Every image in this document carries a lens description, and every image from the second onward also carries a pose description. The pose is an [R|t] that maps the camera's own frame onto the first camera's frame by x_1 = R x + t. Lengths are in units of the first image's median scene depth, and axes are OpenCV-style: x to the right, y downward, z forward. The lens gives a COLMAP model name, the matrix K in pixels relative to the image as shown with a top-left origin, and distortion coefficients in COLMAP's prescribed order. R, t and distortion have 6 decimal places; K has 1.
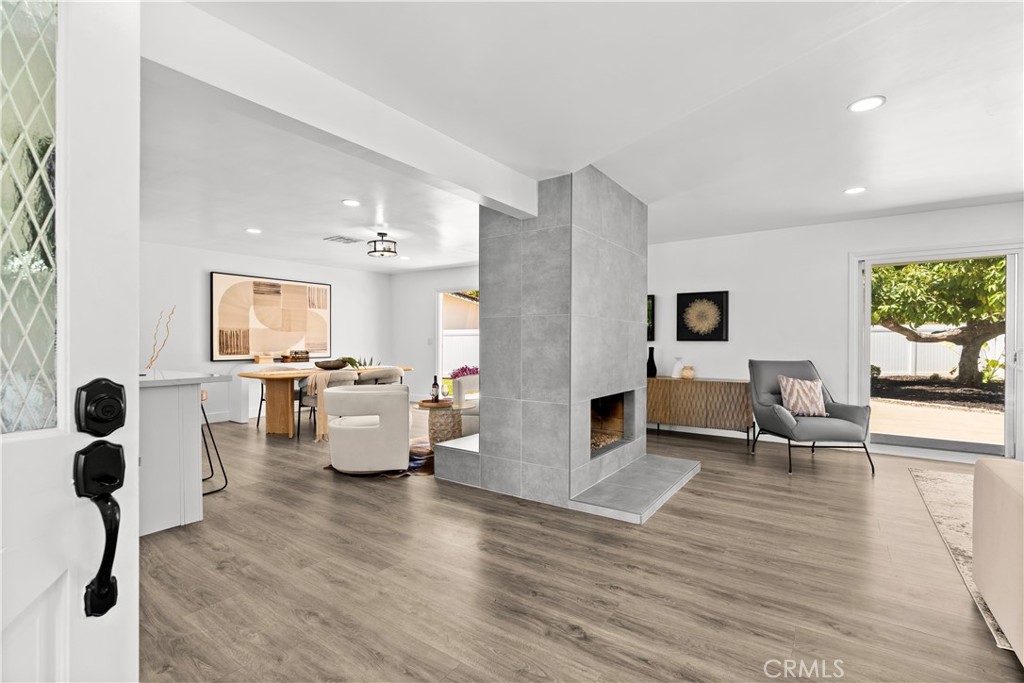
lens RADIAL K [[468.5, 0, 511.6], [0, 468.5, 343.4], [0, 0, 1]] dist [-0.011675, 0.004274]
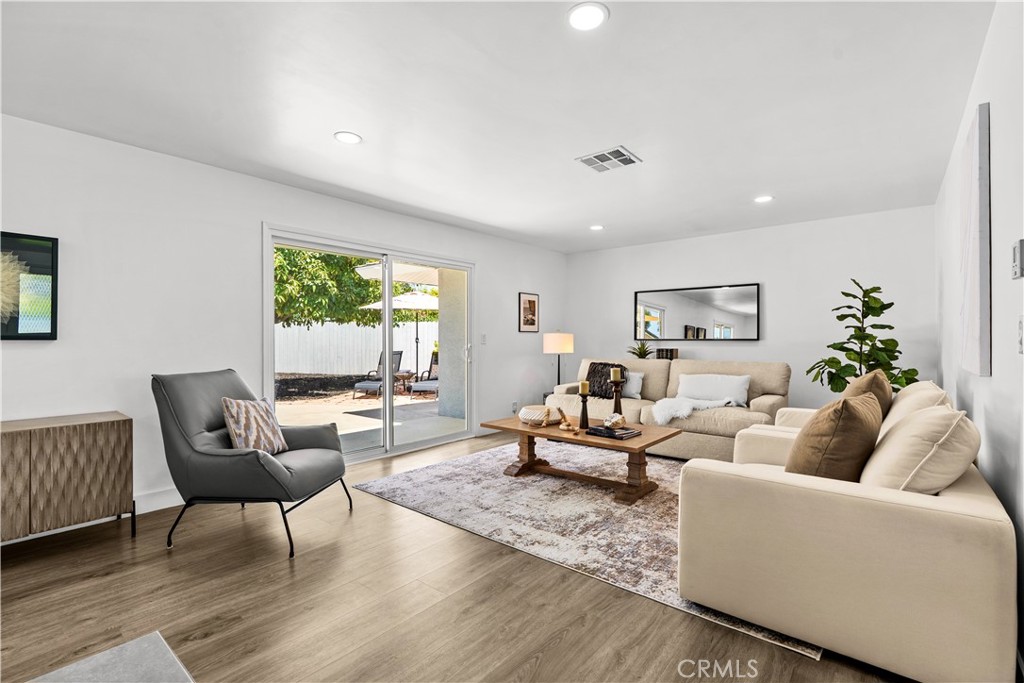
lens RADIAL K [[468.5, 0, 509.0], [0, 468.5, 337.1], [0, 0, 1]] dist [-0.011675, 0.004274]
pose [[0.077965, 0.002200, 0.996954, 0.008902], [0.002755, 0.999993, -0.002422, -0.004743], [-0.996952, 0.002935, 0.077958, 0.459655]]
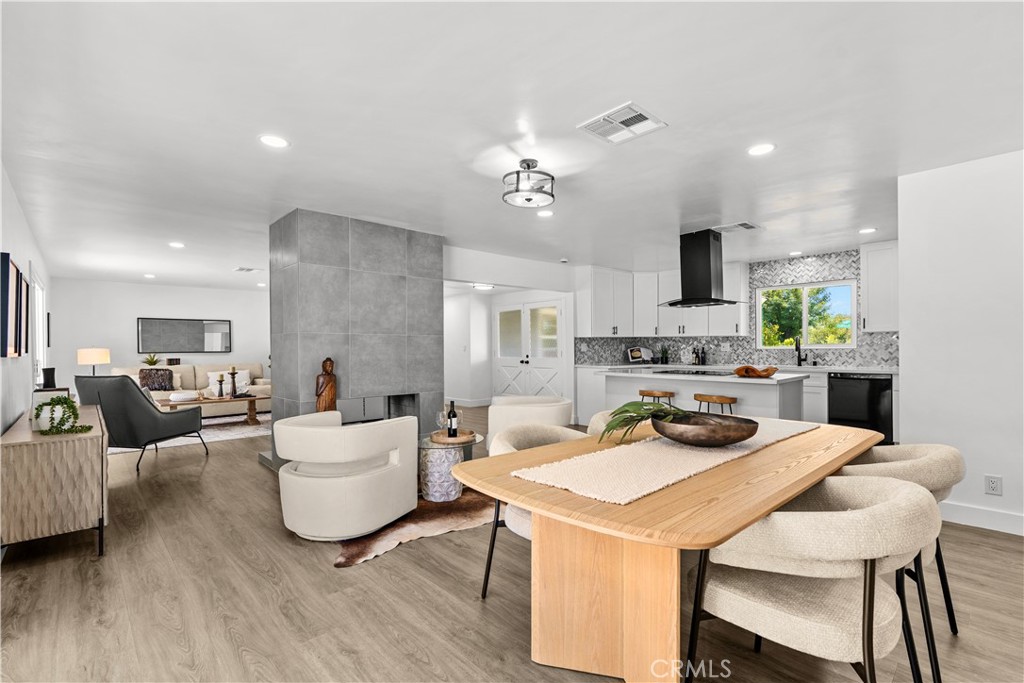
lens RADIAL K [[468.5, 0, 510.3], [0, 468.5, 349.8], [0, 0, 1]] dist [-0.011675, 0.004274]
pose [[-0.979712, 0.004780, 0.200355, -0.336303], [0.006614, 0.999942, 0.008486, -0.014754], [-0.200302, 0.009639, -0.979687, 1.441784]]
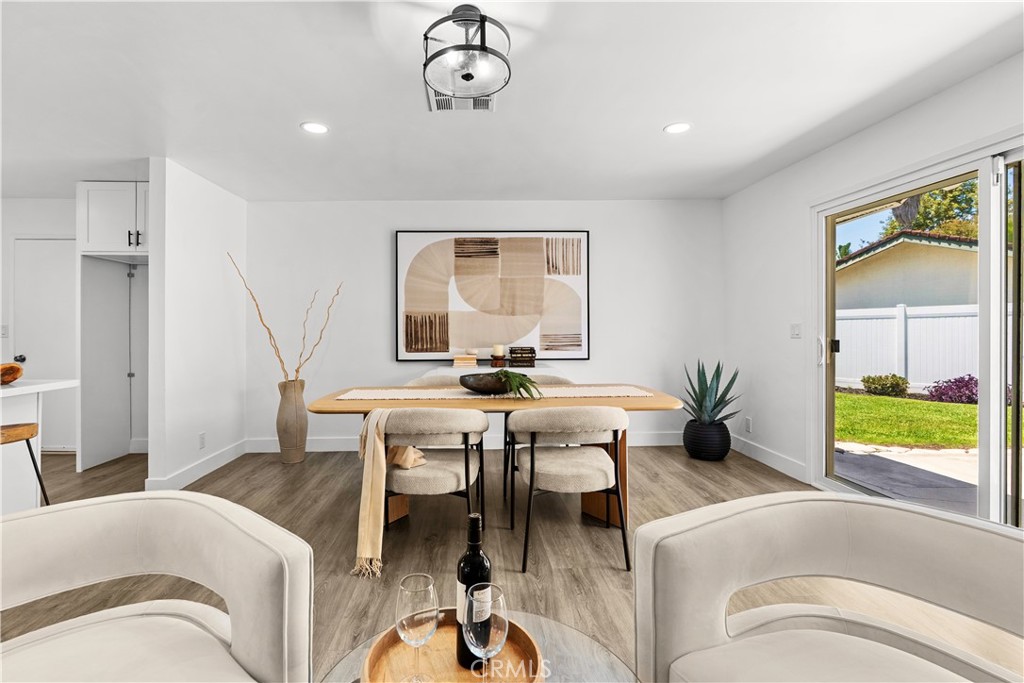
lens RADIAL K [[468.5, 0, 493.0], [0, 468.5, 326.7], [0, 0, 1]] dist [-0.011675, 0.004274]
pose [[0.595042, -0.006775, -0.803666, -0.001184], [0.003007, 0.999976, -0.006203, -0.008135], [0.803689, 0.001274, 0.595048, 0.771622]]
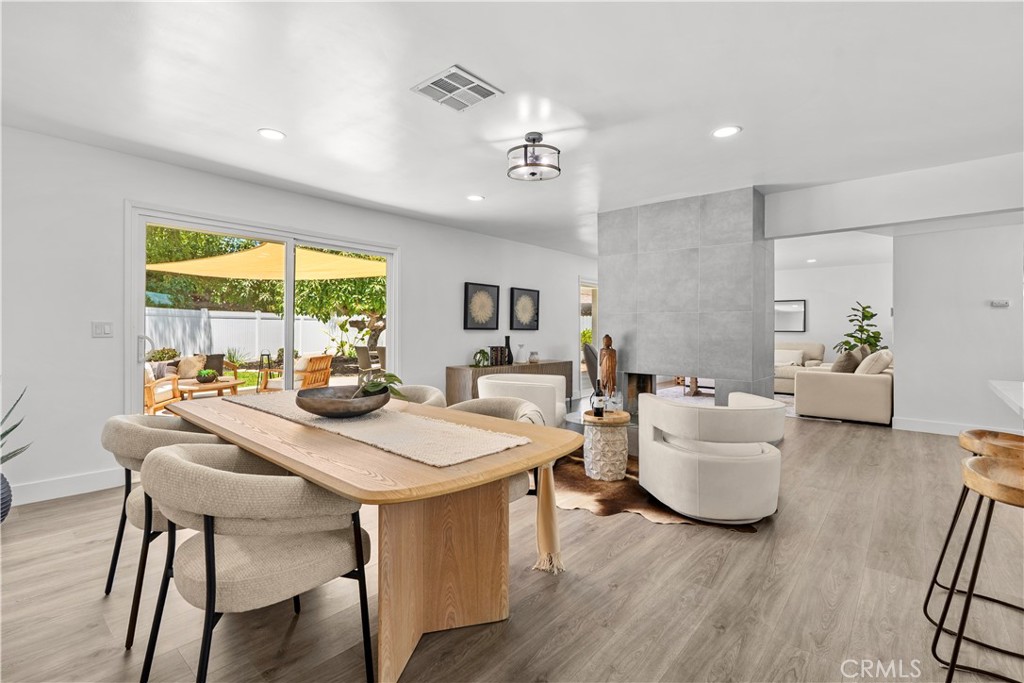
lens RADIAL K [[468.5, 0, 506.5], [0, 468.5, 329.7], [0, 0, 1]] dist [-0.011675, 0.004274]
pose [[0.106379, -0.001732, 0.994324, -0.762164], [-0.001151, 0.999998, 0.001865, -0.008624], [-0.994325, -0.001343, 0.106377, 0.900778]]
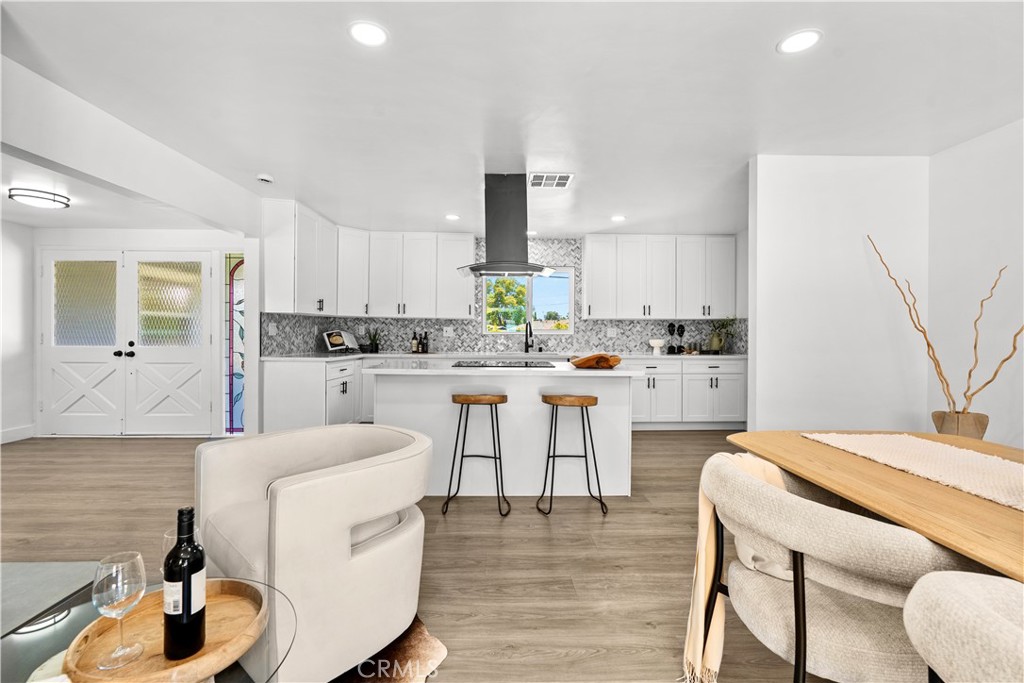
lens RADIAL K [[468.5, 0, 513.8], [0, 468.5, 328.1], [0, 0, 1]] dist [-0.011675, 0.004274]
pose [[-0.795969, -0.013460, -0.605187, -0.127781], [-0.008258, 0.999901, -0.011378, -0.005241], [0.605281, -0.004059, -0.796002, 1.051494]]
